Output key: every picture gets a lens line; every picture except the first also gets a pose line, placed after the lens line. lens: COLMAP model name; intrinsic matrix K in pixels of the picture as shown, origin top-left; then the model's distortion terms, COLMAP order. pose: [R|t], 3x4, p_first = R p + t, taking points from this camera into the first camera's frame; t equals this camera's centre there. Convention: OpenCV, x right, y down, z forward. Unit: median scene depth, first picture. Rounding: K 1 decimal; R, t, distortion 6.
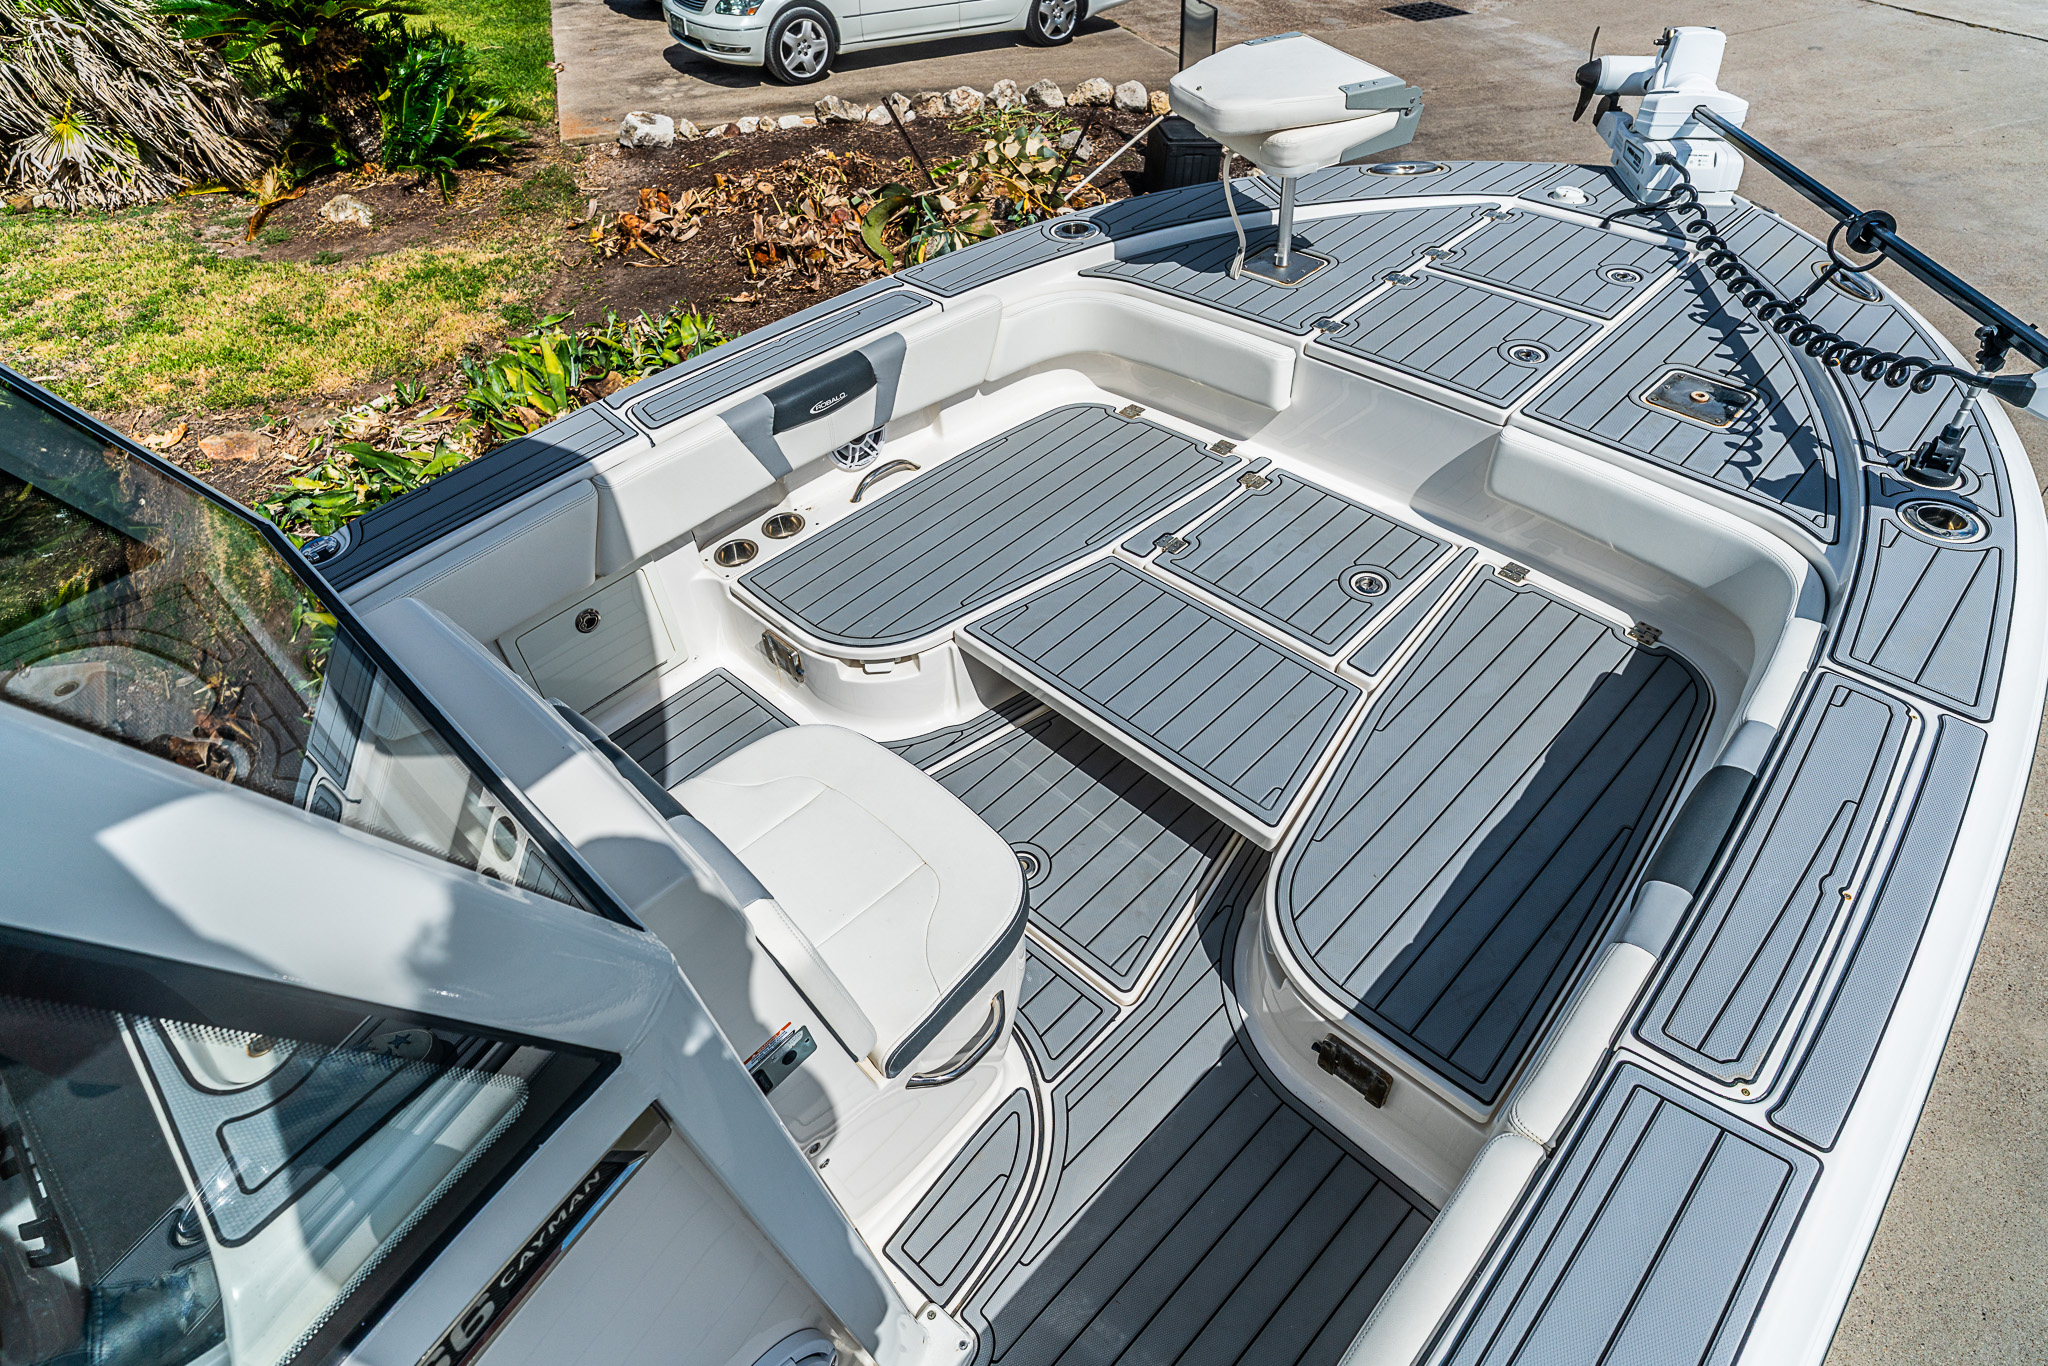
lens RADIAL K [[1139.5, 0, 1021.3], [0, 1139.5, 679.4], [0, 0, 1]] dist [-0.061315, 0.028605]
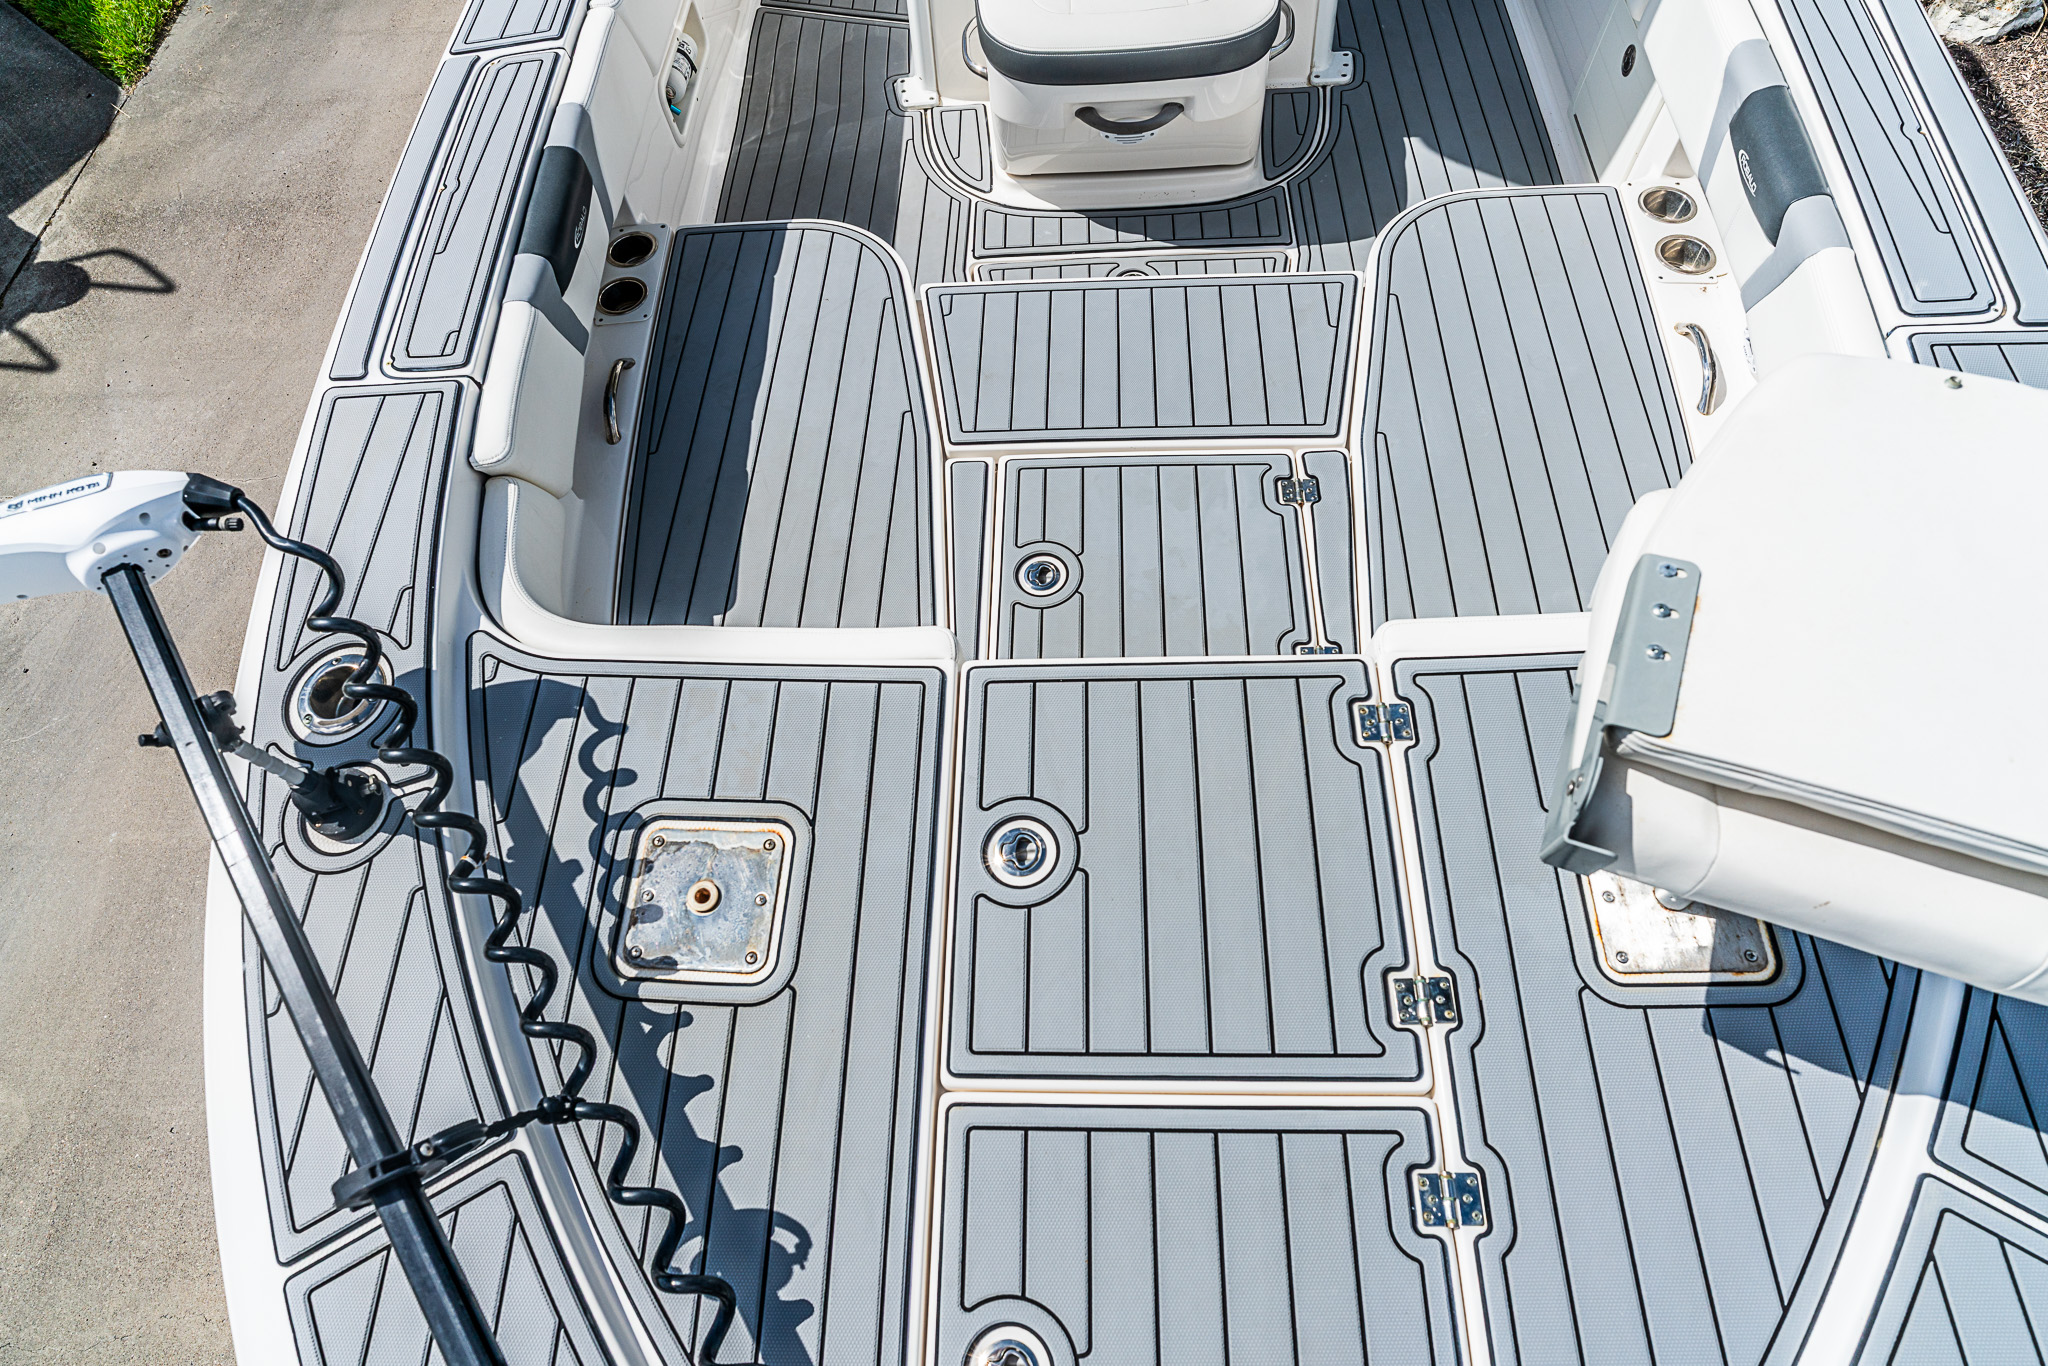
lens RADIAL K [[1148.0, 0, 1011.5], [0, 1148.0, 681.8], [0, 0, 1]] dist [-0.065889, 0.032917]
pose [[-0.724012, 0.652200, -0.224592, 0.596970], [-0.383593, -0.110079, 0.916918, -0.859303], [0.573292, 0.750011, 0.329878, 0.885585]]
